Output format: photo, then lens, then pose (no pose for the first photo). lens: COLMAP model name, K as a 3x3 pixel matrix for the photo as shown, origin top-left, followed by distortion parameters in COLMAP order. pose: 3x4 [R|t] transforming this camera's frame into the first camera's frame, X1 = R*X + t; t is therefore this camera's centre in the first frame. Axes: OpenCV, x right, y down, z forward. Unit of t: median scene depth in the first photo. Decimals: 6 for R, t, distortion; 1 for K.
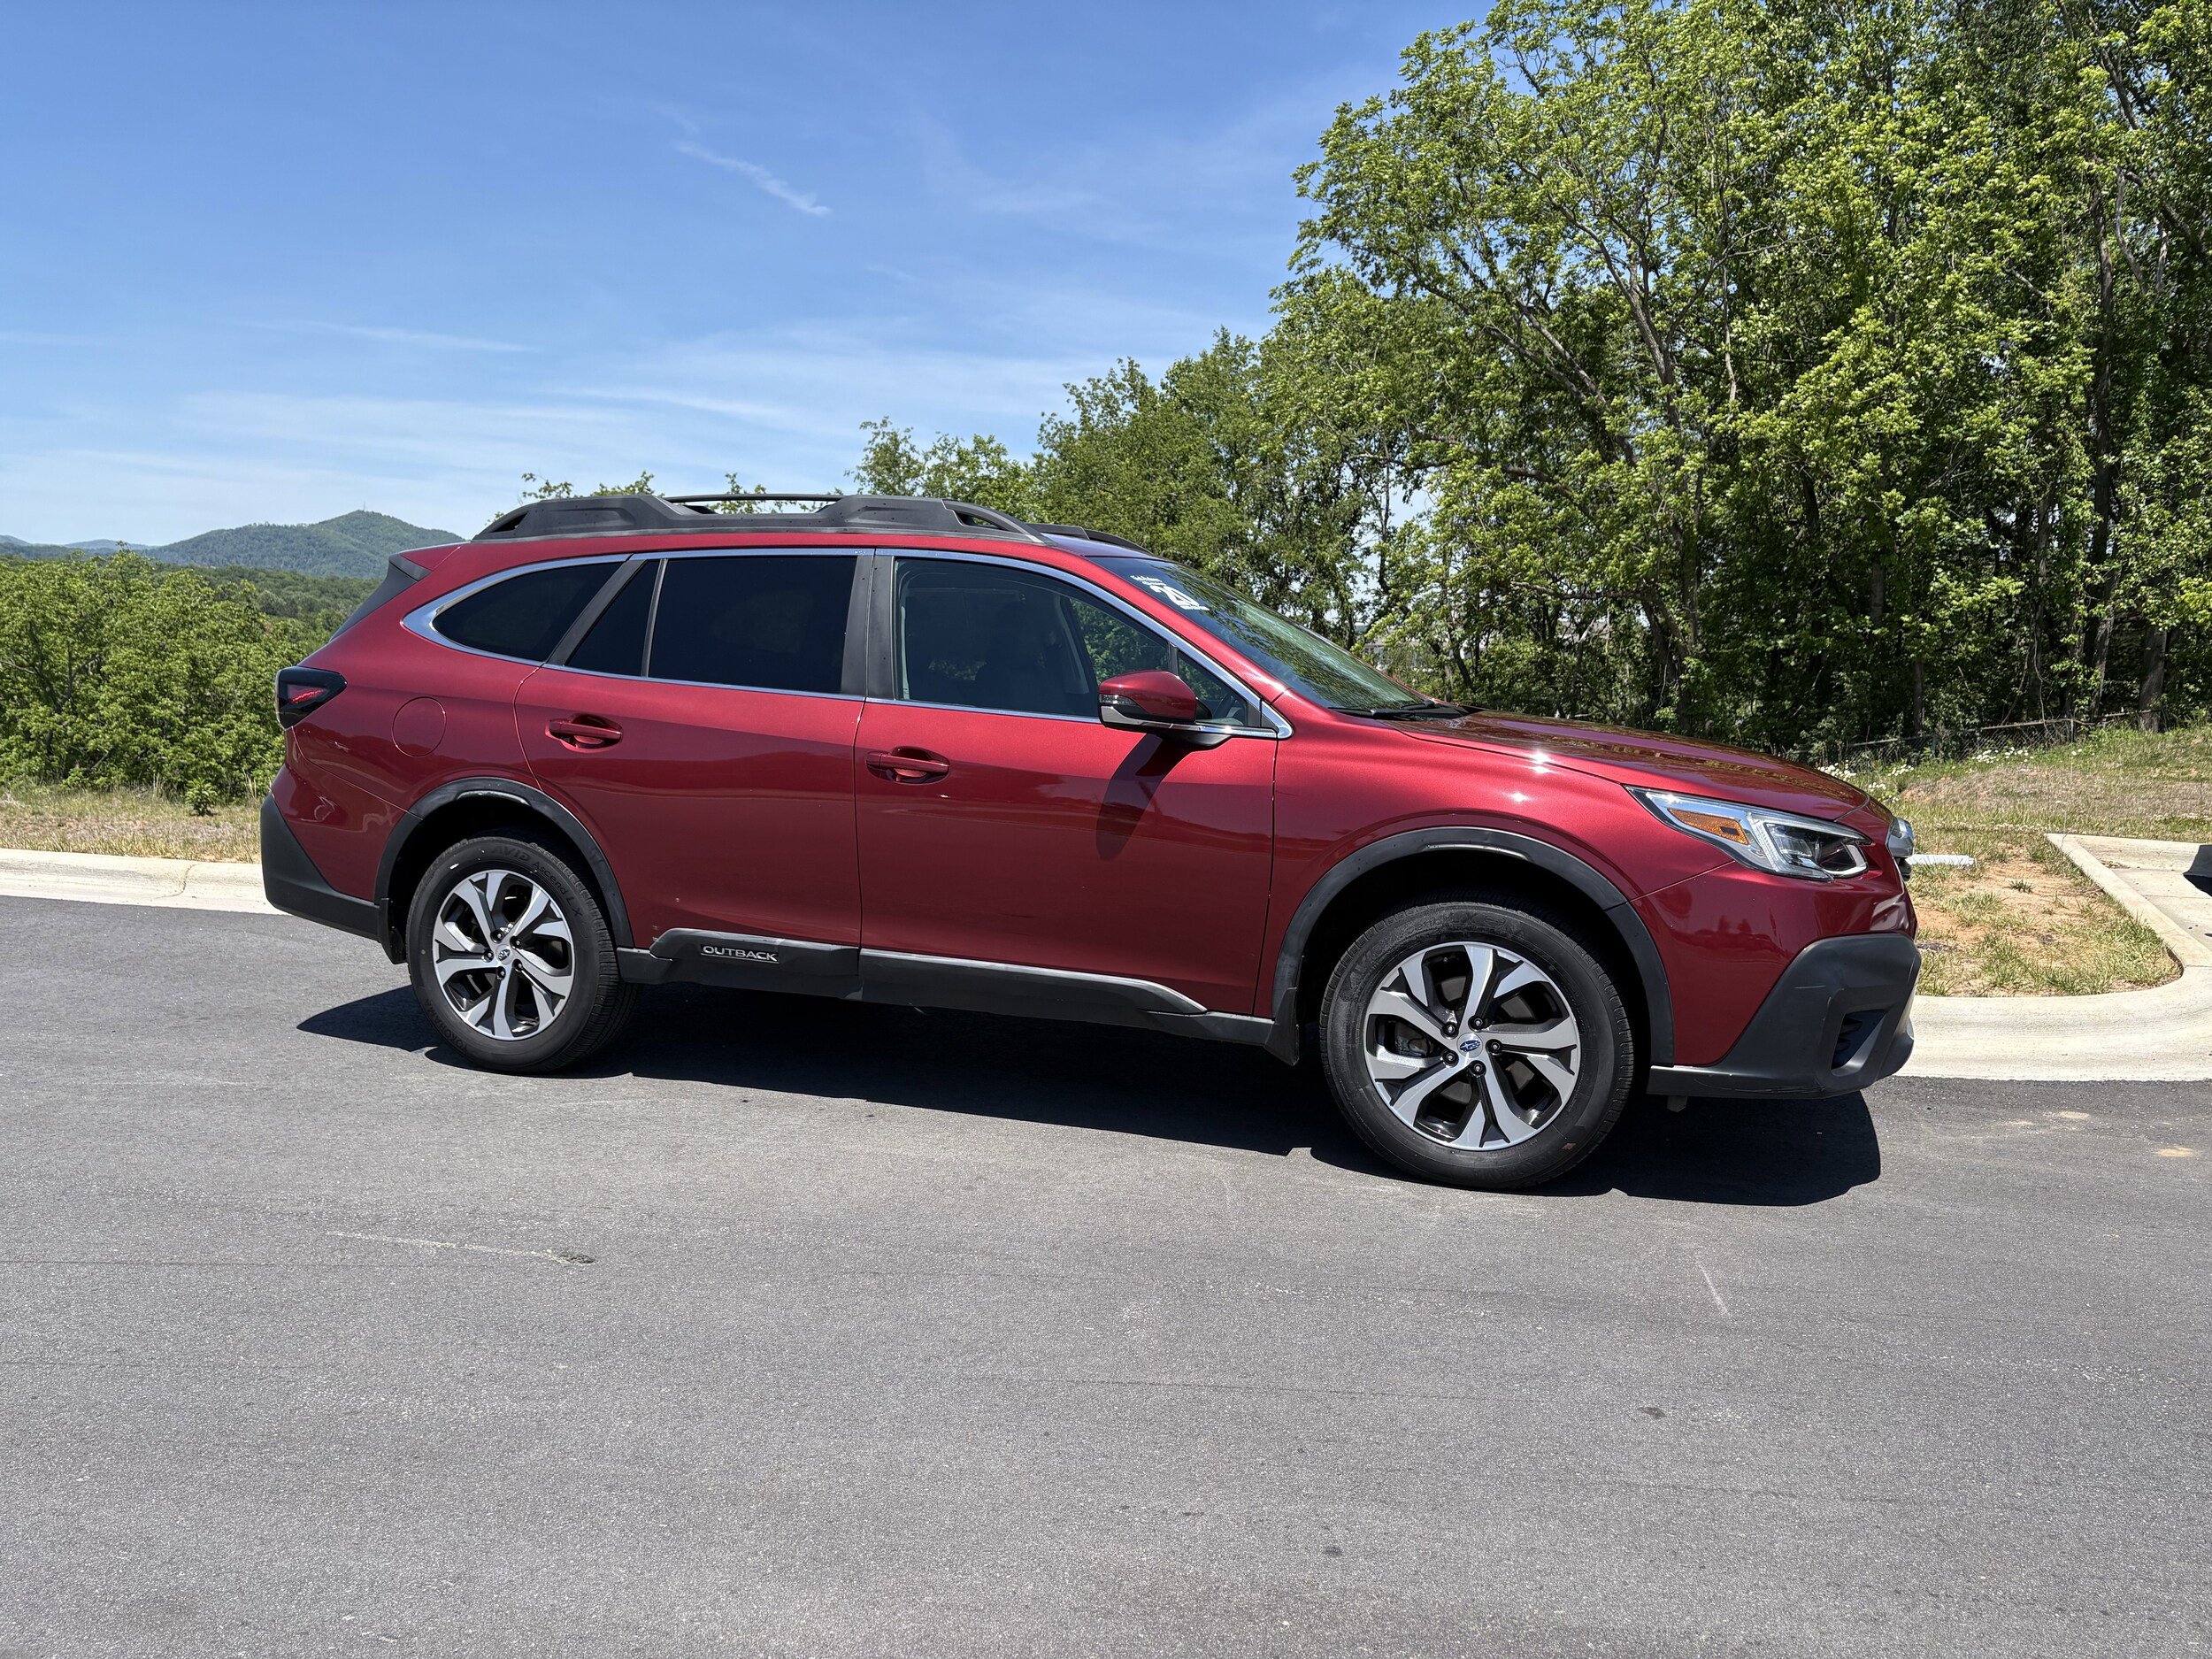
lens RADIAL K [[1681.7, 0, 1113.6], [0, 1681.7, 837.4], [0, 0, 1]] dist [0.039095, -0.033861]
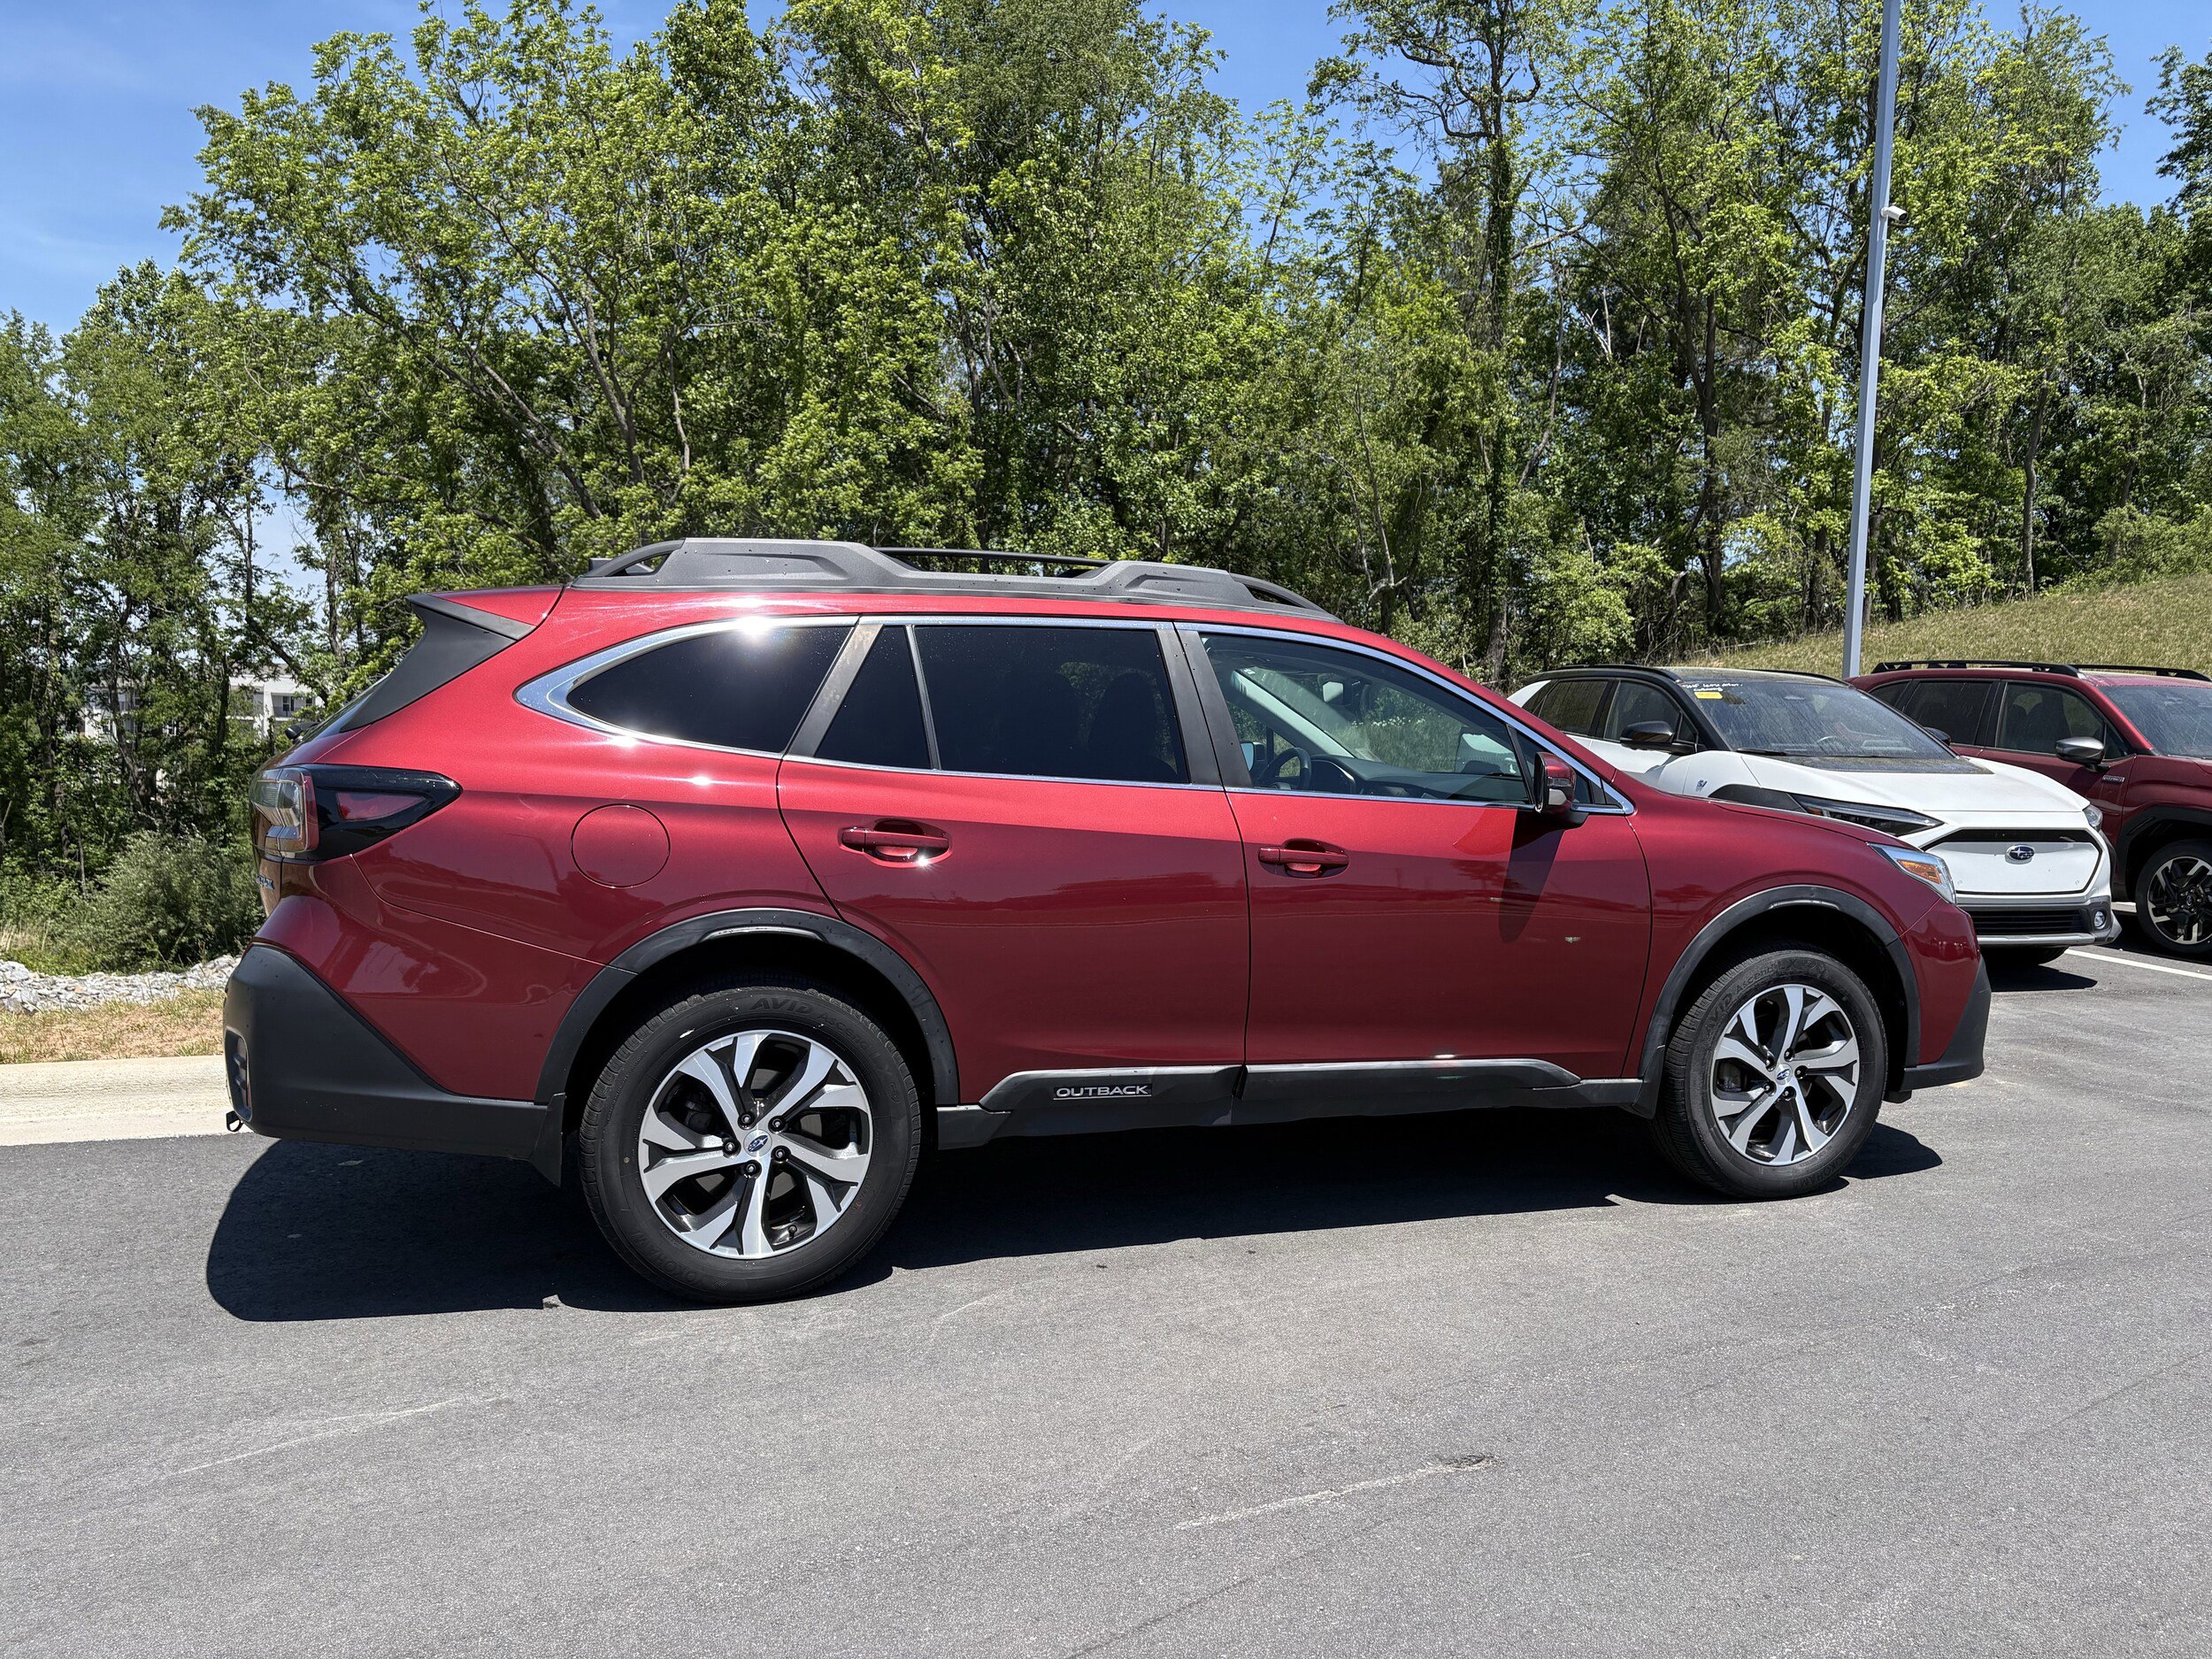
lens RADIAL K [[1681.7, 0, 1097.8], [0, 1681.7, 816.2], [0, 0, 1]] dist [0.039095, -0.033861]
pose [[0.770533, -0.041871, 0.636023, -0.718356], [0.066786, 0.997651, -0.015232, -0.054181], [-0.633891, 0.054214, 0.771520, 0.322037]]
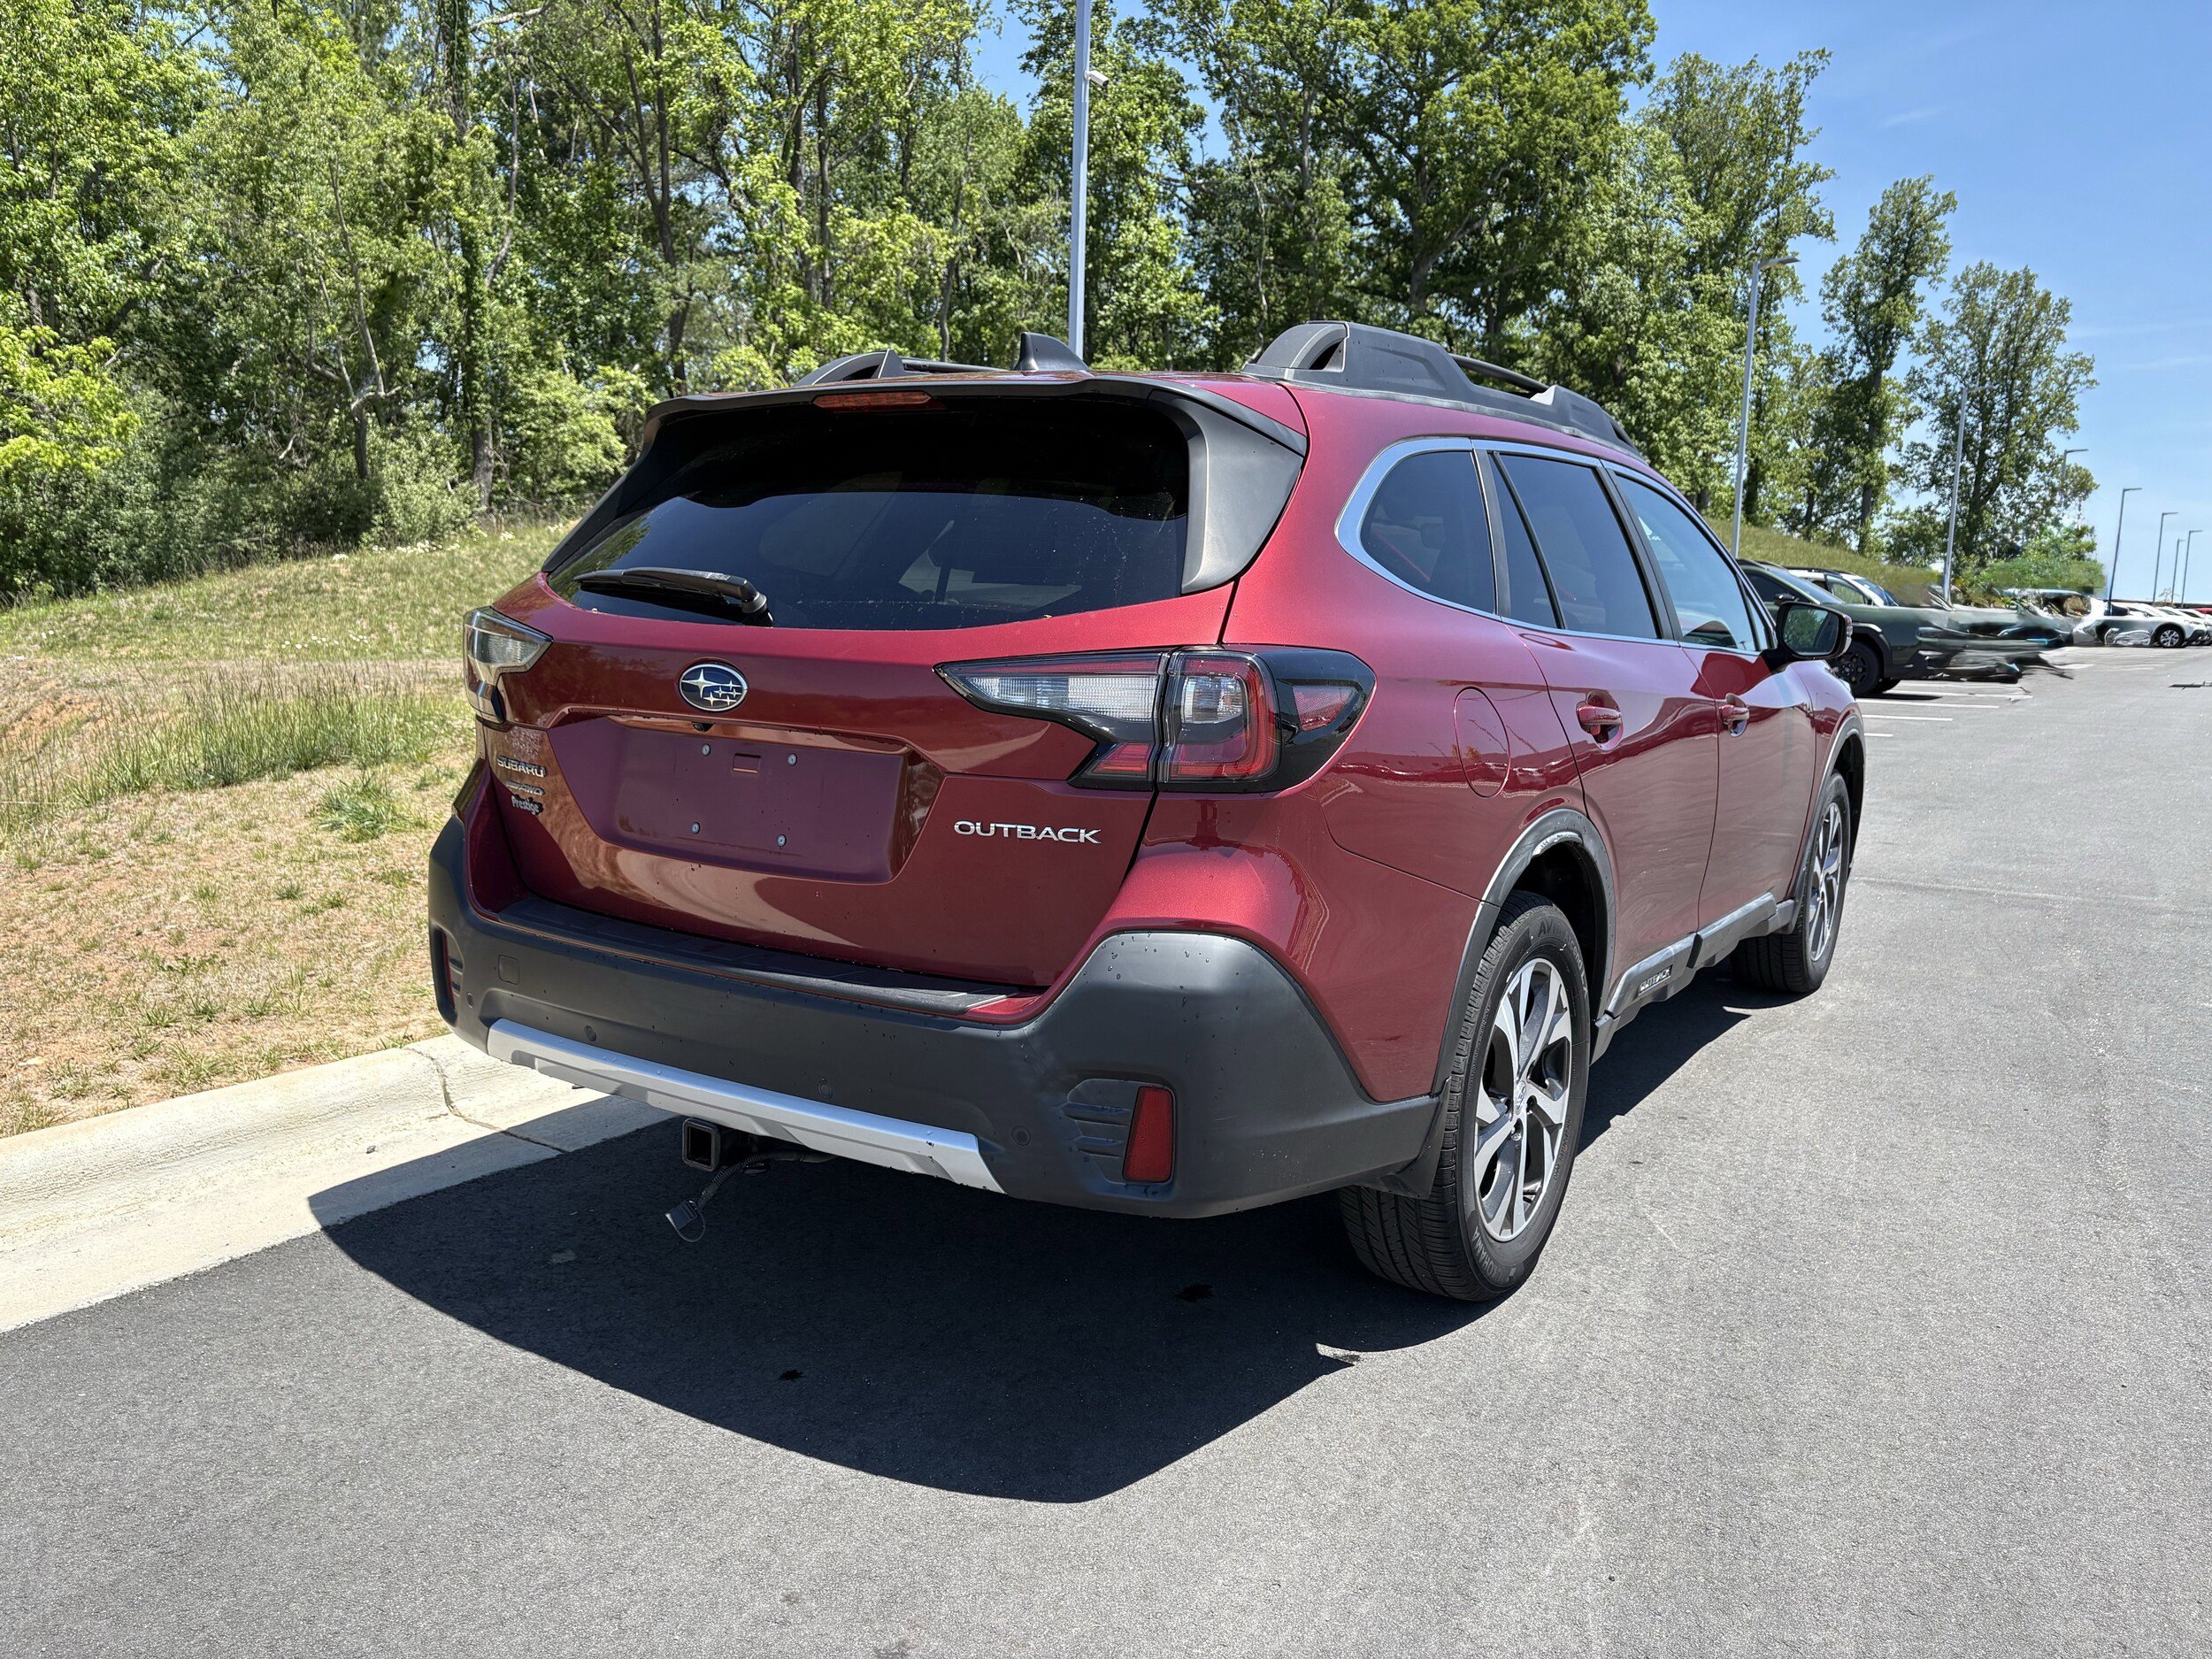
lens RADIAL K [[1681.7, 0, 1097.7], [0, 1681.7, 833.2], [0, 0, 1]] dist [0.039095, -0.033861]
pose [[0.222968, -0.160858, 0.961462, -0.967875], [0.086135, 0.985685, 0.144936, -0.126068], [-0.971013, 0.050500, 0.233631, 1.007576]]
